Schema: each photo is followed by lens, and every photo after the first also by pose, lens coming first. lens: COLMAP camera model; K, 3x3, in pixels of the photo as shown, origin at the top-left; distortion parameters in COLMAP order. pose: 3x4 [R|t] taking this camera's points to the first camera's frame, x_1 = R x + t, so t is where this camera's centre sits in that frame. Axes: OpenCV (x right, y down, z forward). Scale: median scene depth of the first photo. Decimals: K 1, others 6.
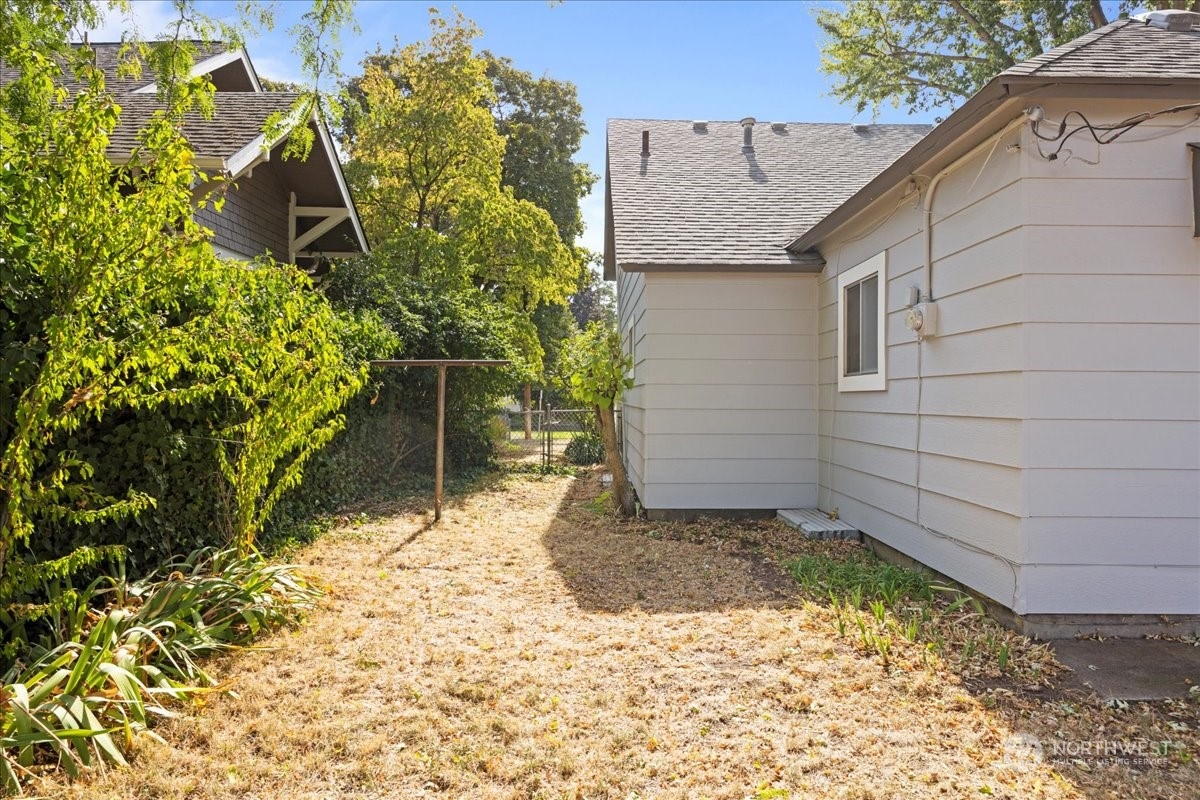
lens RADIAL K [[696.8, 0, 600.7], [0, 696.8, 388.6], [0, 0, 1]] dist [-0.004545, -0.000776]
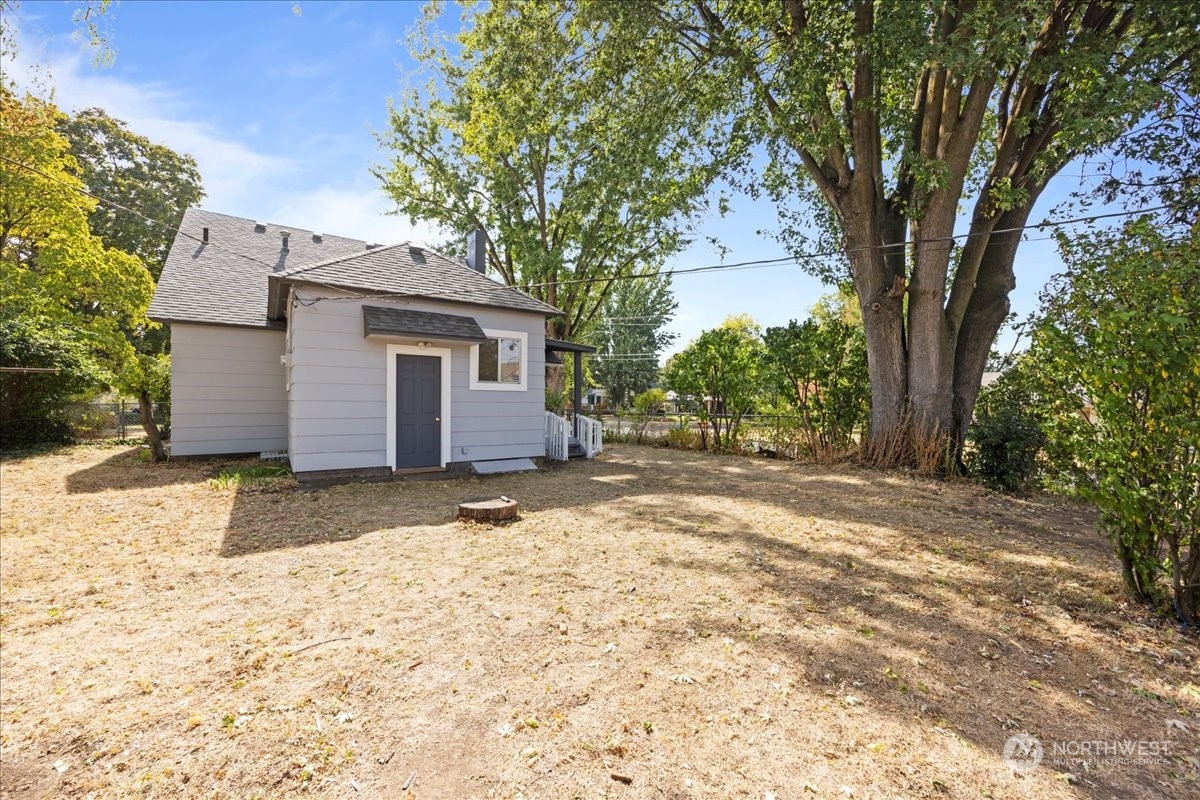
lens RADIAL K [[485.9, 0, 600.0], [0, 485.9, 400.0], [0, 0, 1]] dist [-0.002593, -0.000433]
pose [[0.823977, 0.003942, 0.566609, 0.395482], [-0.011420, 0.999888, 0.009651, 0.008050], [-0.566508, -0.014422, 0.823930, -0.951682]]
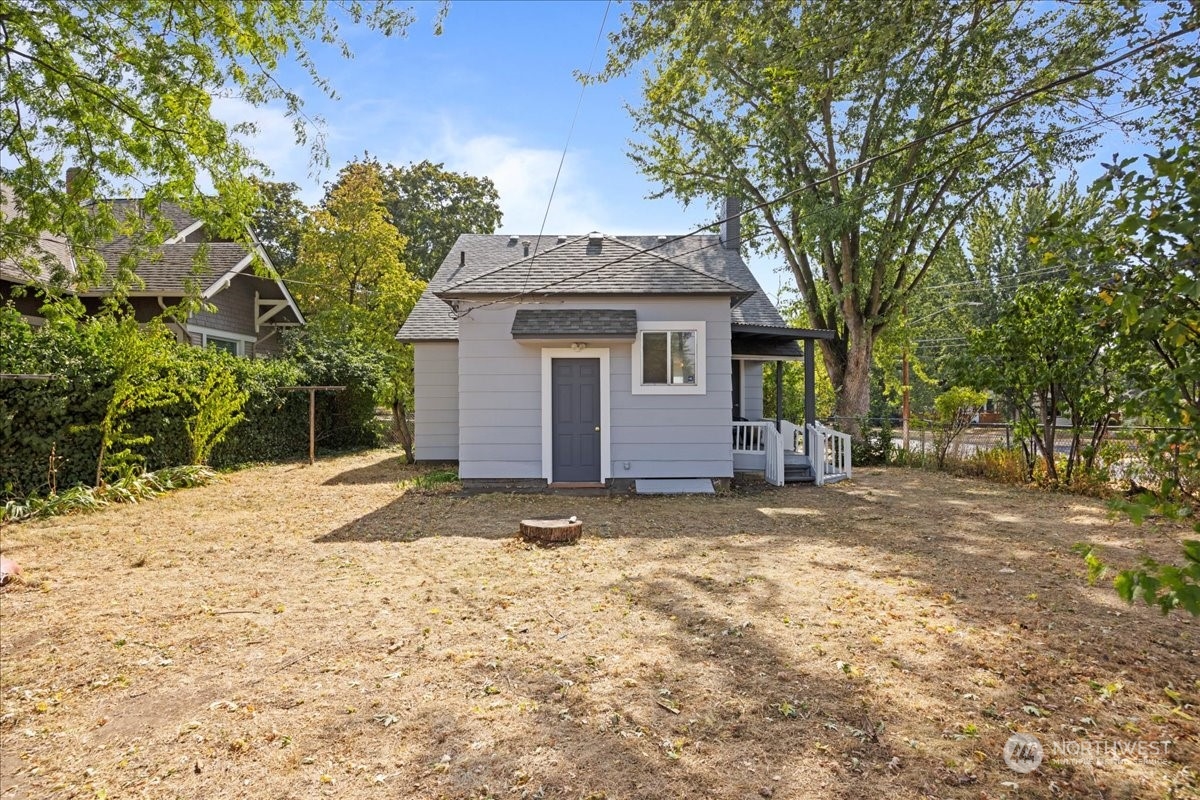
lens RADIAL K [[613.3, 0, 600.0], [0, 613.3, 400.0], [0, 0, 1]] dist [-0.005006, -0.000114]
pose [[0.999868, -0.009548, -0.013174, 0.931573], [0.009511, 0.999950, -0.002925, 0.015438], [0.013201, 0.002800, 0.999909, -1.133552]]
